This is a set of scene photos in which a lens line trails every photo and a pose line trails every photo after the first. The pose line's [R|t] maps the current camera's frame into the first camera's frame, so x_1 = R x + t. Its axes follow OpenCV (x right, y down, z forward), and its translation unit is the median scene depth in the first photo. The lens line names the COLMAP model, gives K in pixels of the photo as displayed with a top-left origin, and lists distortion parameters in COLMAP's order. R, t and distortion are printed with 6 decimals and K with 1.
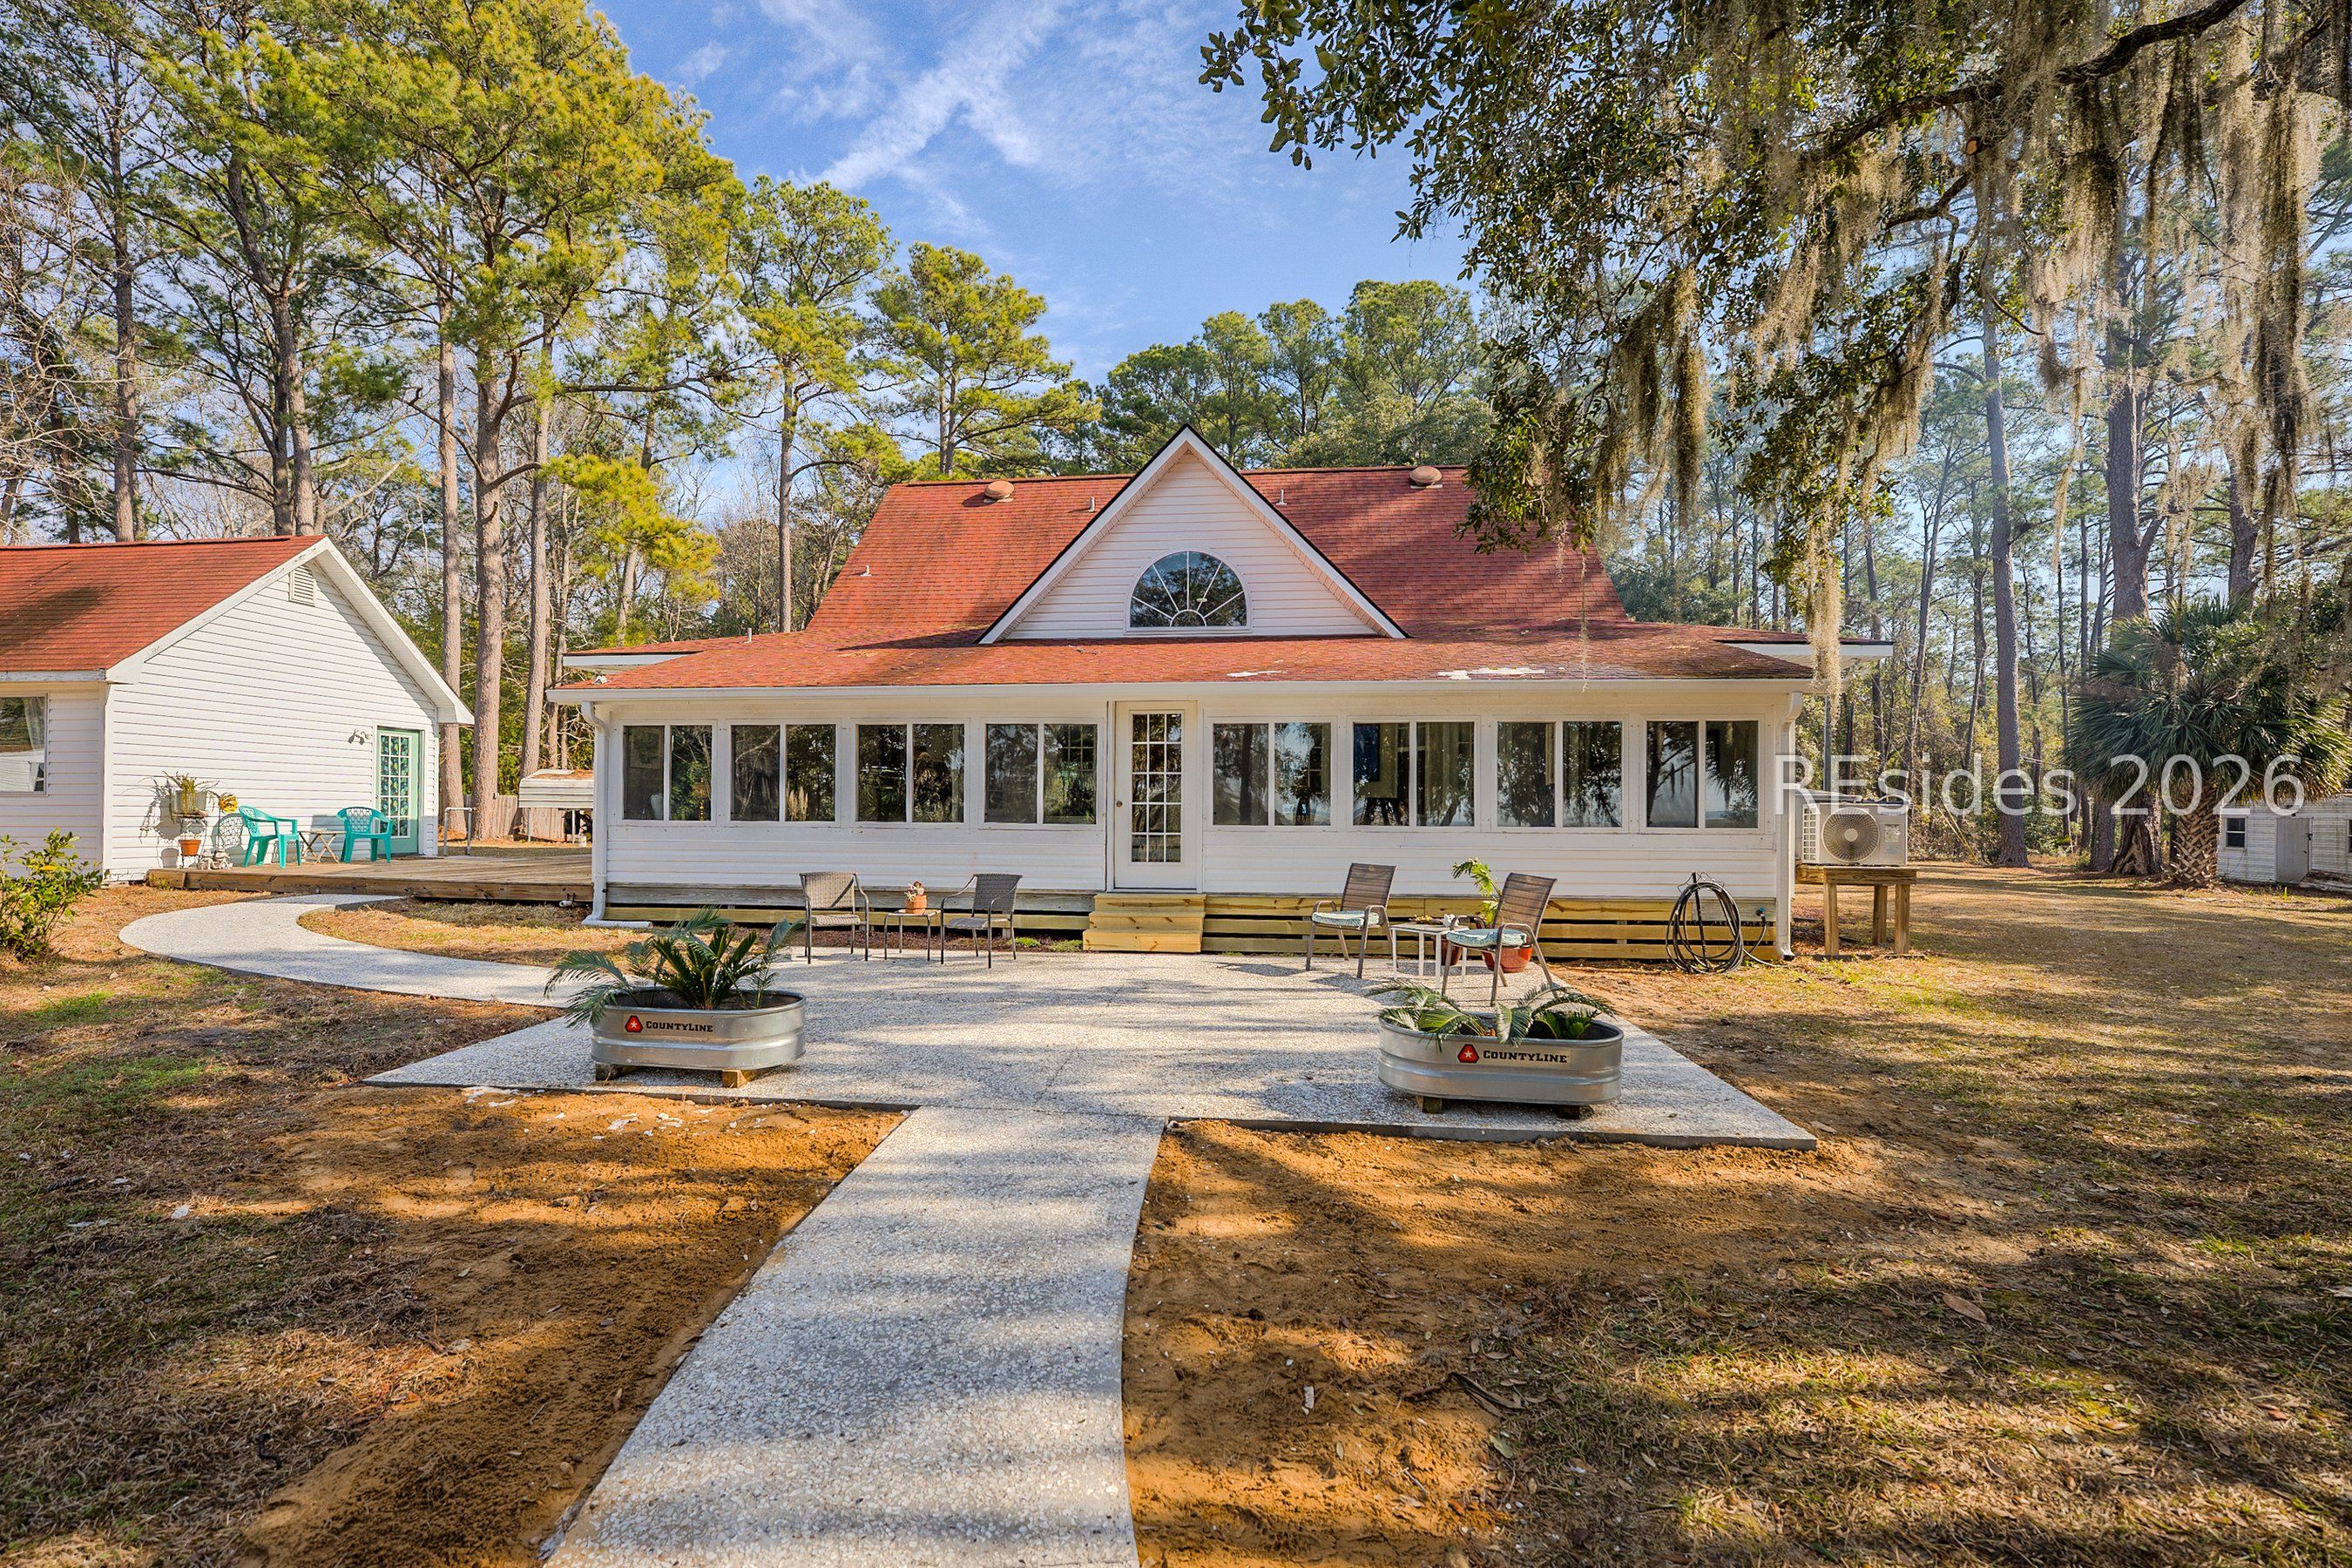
lens RADIAL K [[1037.3, 0, 1175.8], [0, 1037.3, 805.7], [0, 0, 1]] dist [-0.012952, -0.000466]
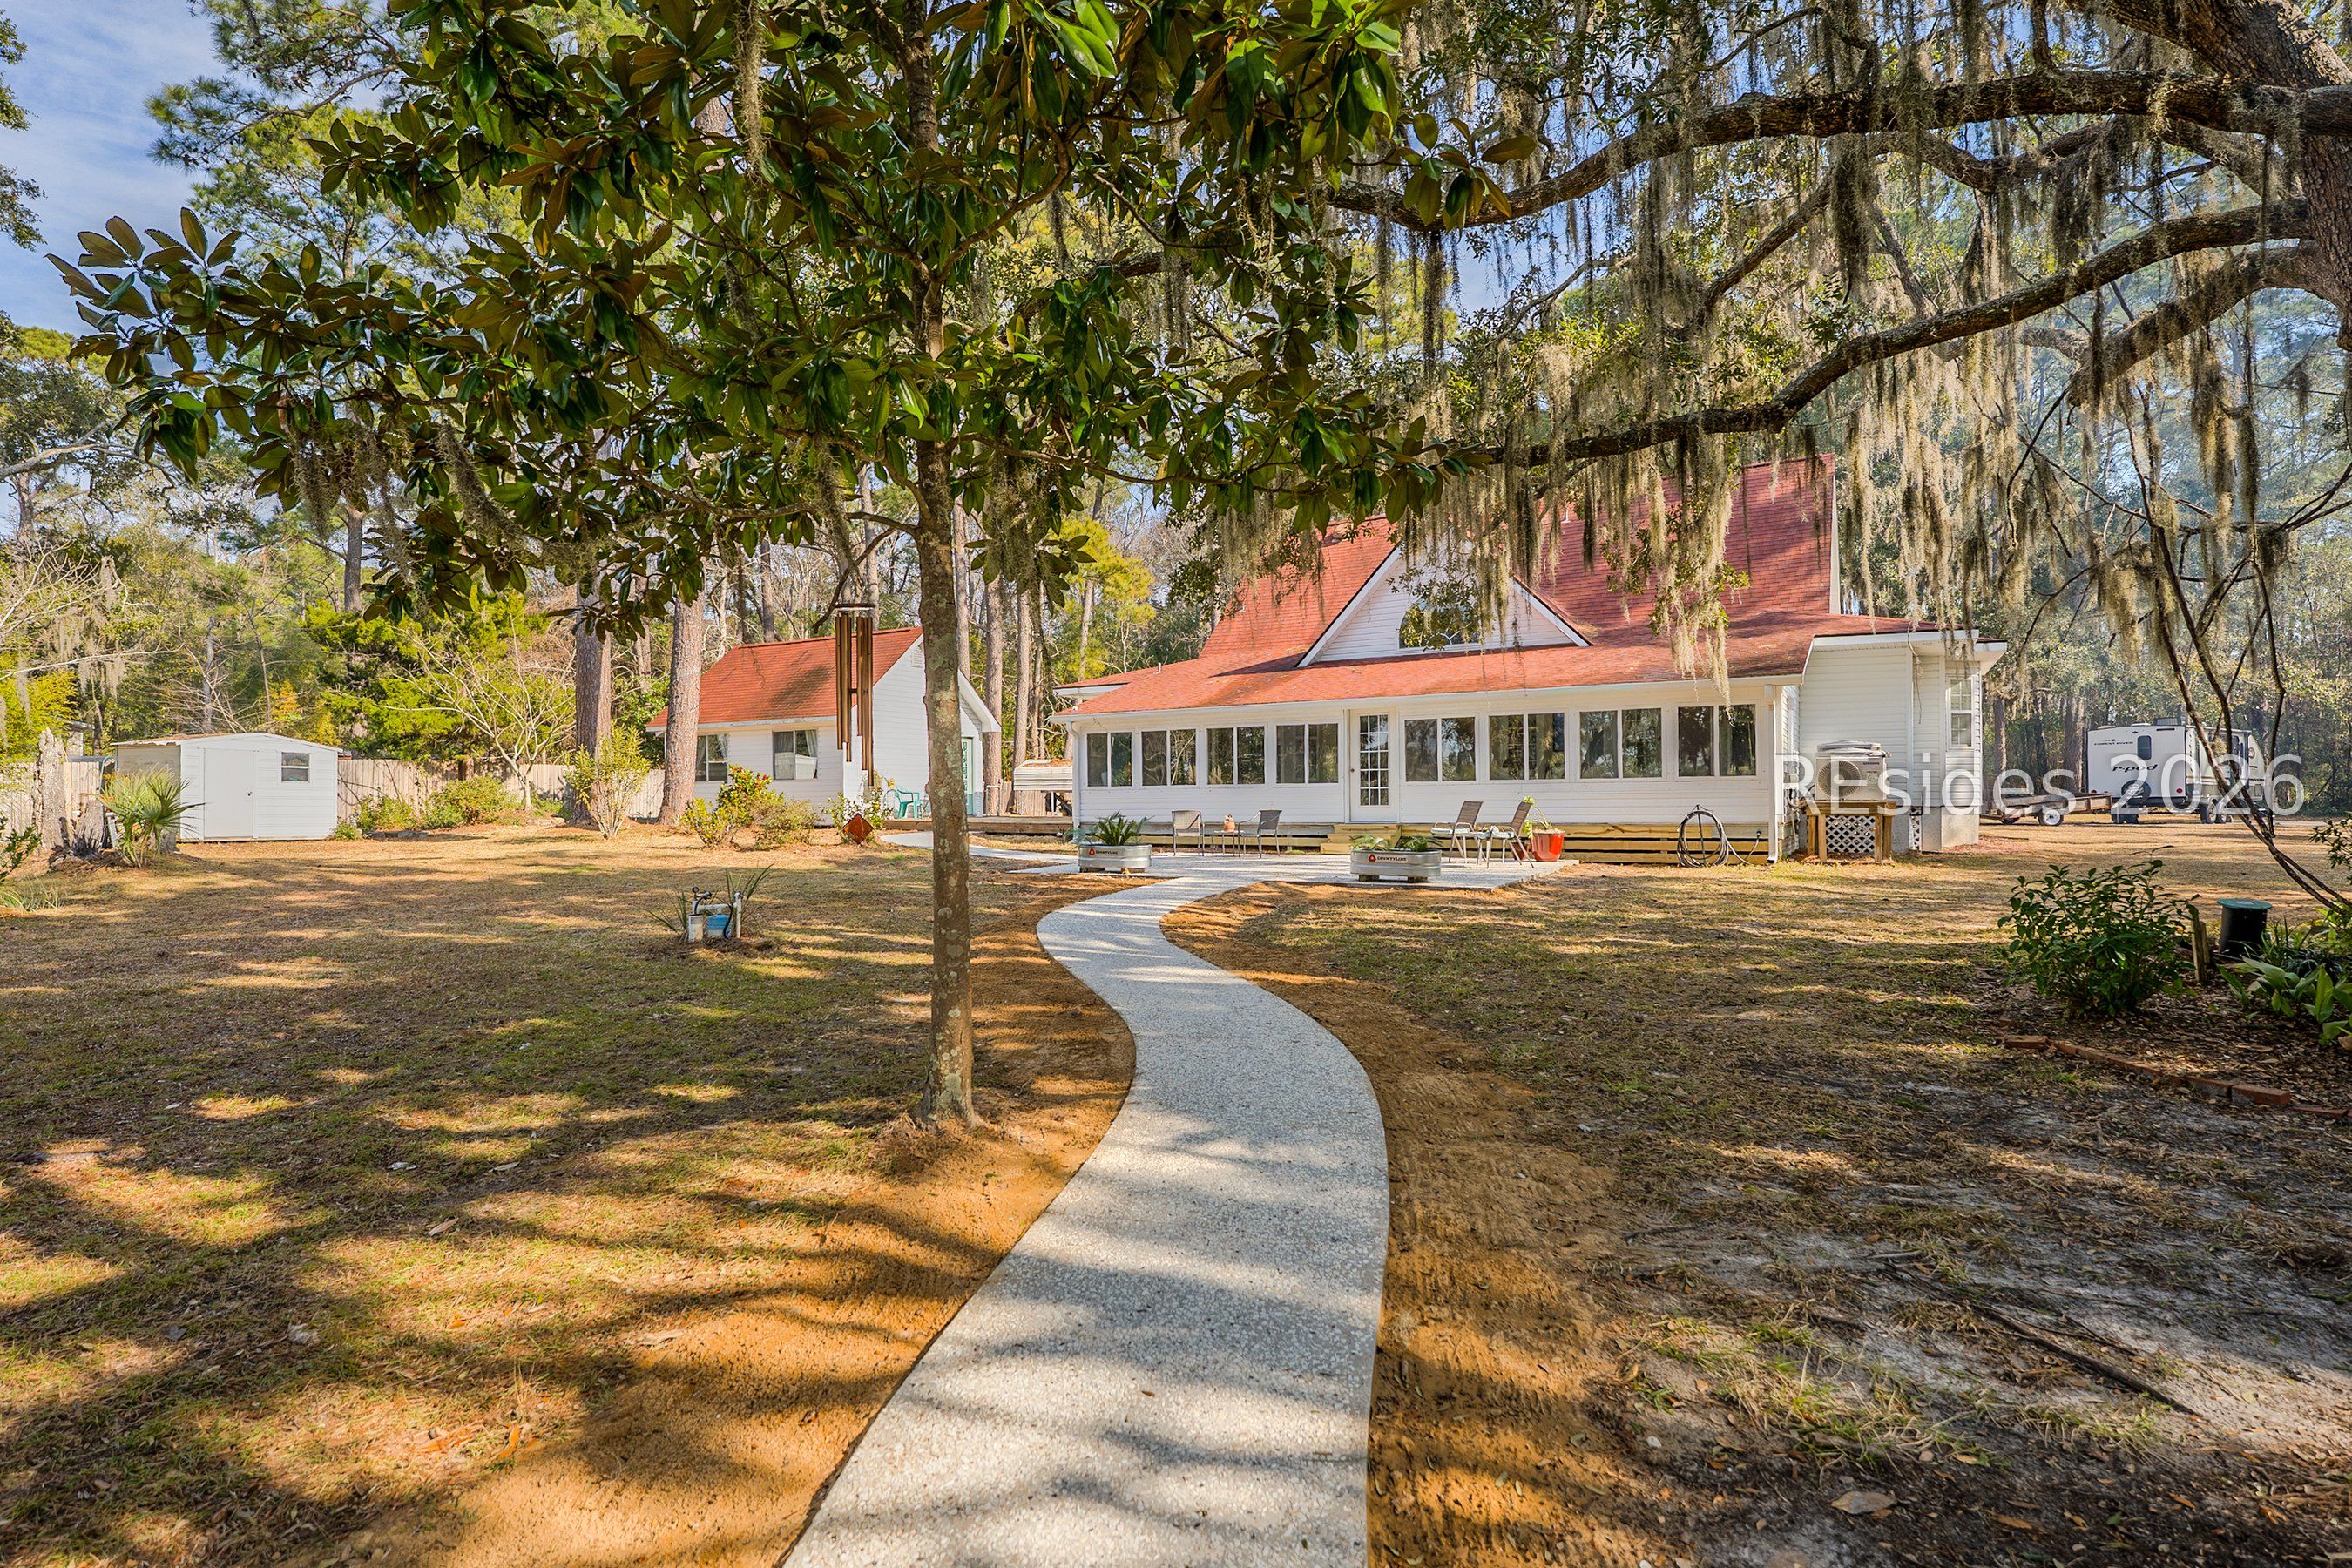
lens RADIAL K [[1265.7, 0, 1175.1], [0, 1265.7, 785.3], [0, 0, 1]] dist [0.001861, 0.000134]
pose [[0.911763, -0.020664, -0.410198, 0.399677], [0.019417, 0.999786, -0.007206, 0.023897], [0.410259, -0.001395, 0.911968, -0.744299]]
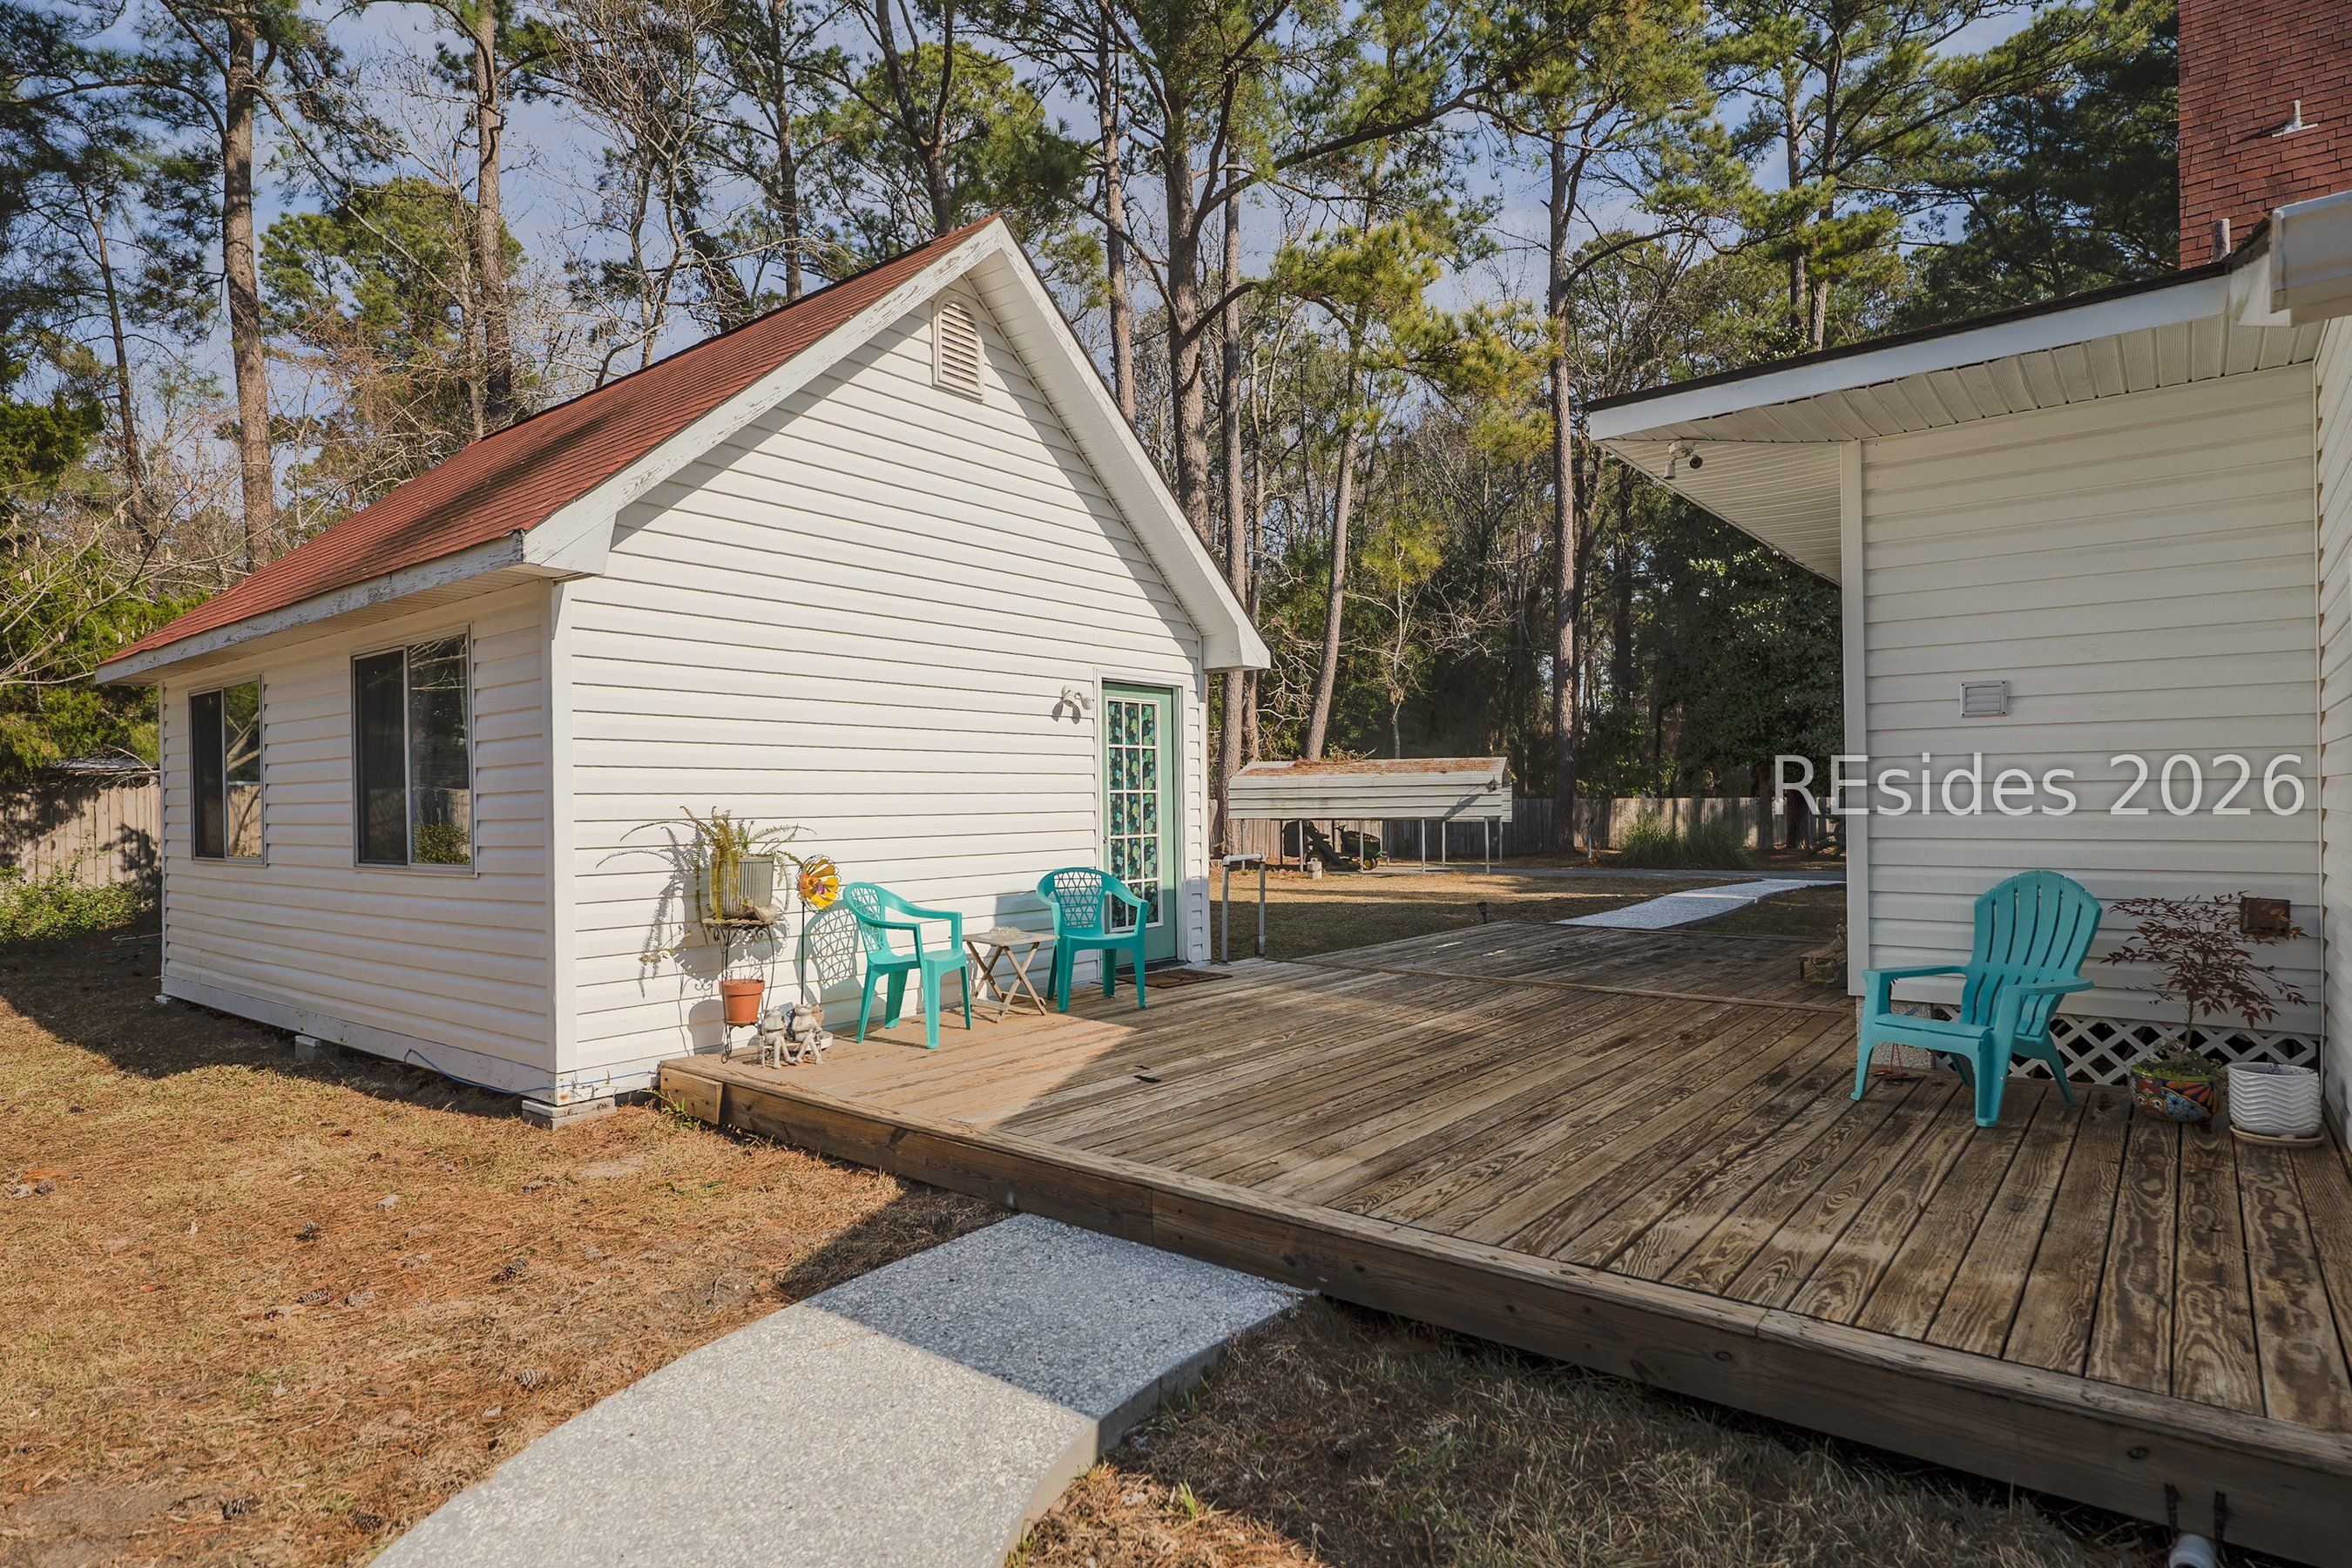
lens RADIAL K [[1265.7, 0, 1178.9], [0, 1265.7, 790.1], [0, 0, 1]] dist [0.001861, 0.000134]
pose [[0.851672, -0.026699, -0.523394, -0.511140], [0.027112, 0.999609, -0.006874, -0.028052], [0.523373, -0.008336, 0.852063, 0.609501]]
